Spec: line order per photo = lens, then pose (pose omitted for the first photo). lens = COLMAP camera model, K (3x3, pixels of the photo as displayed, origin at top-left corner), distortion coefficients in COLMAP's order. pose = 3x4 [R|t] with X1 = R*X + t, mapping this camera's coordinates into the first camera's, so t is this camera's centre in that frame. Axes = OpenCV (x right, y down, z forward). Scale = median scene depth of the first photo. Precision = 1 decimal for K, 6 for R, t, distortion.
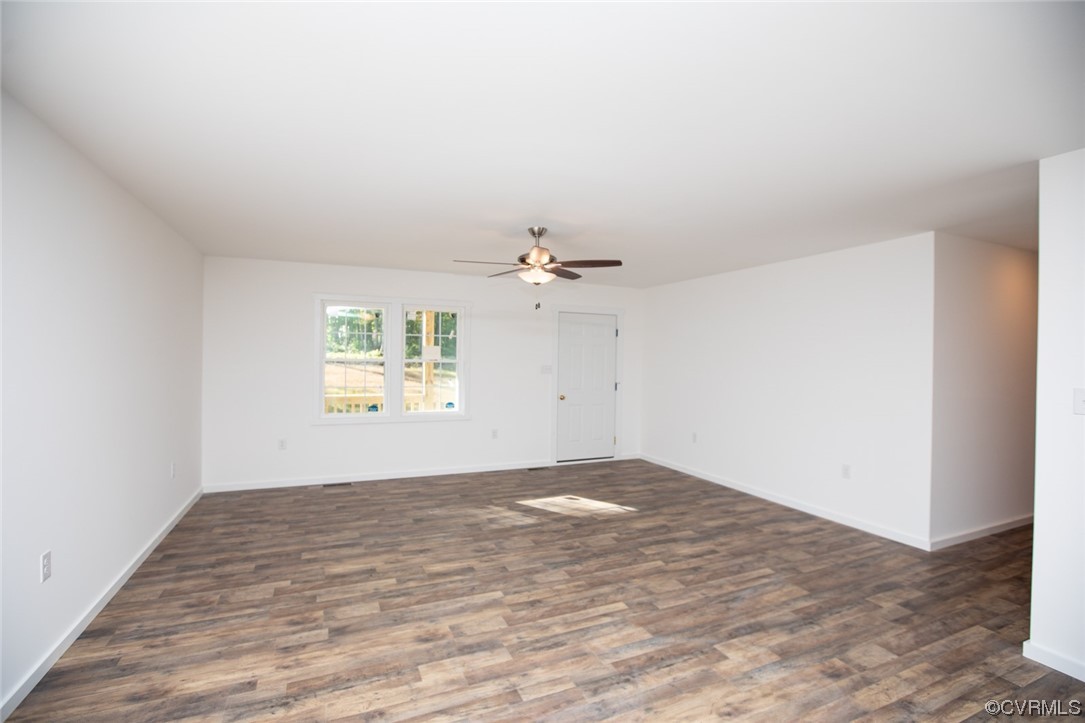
lens RADIAL K [[496.0, 0, 541.5], [0, 496.0, 363.6], [0, 0, 1]] dist [-0.048793, 0.015617]
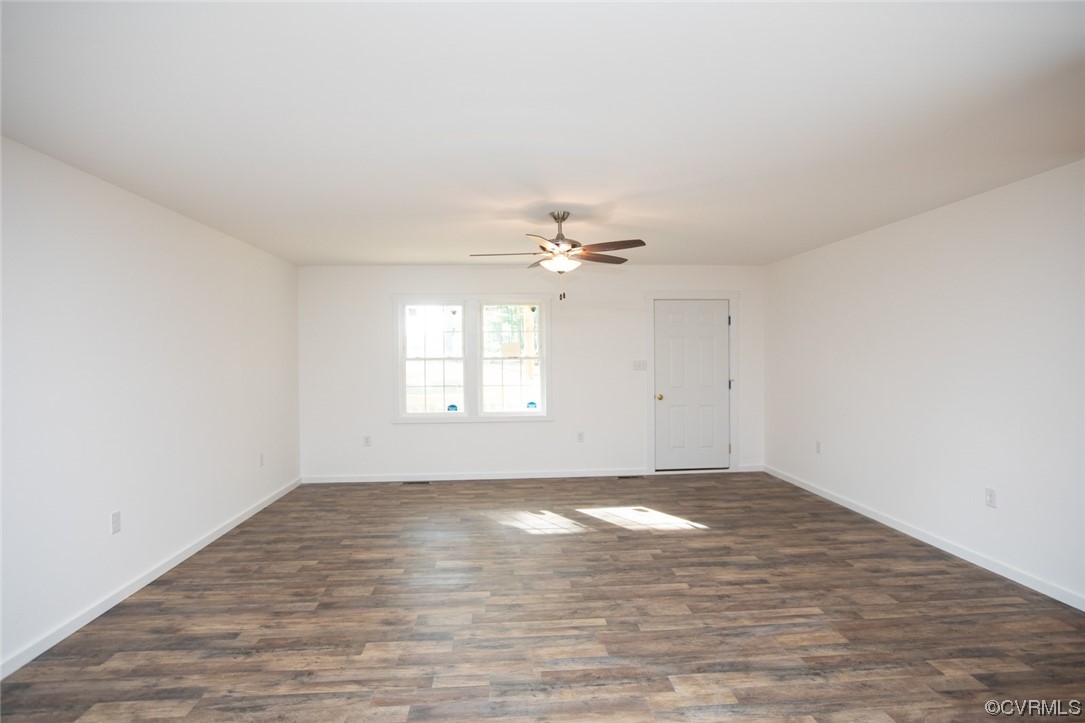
lens RADIAL K [[565.7, 0, 536.9], [0, 565.7, 365.9], [0, 0, 1]] dist [-0.032072, 0.013051]
pose [[0.939789, -0.016921, -0.341337, 0.376066], [0.019527, 0.999800, 0.004201, 0.010317], [0.341197, -0.010613, 0.939932, -0.017248]]
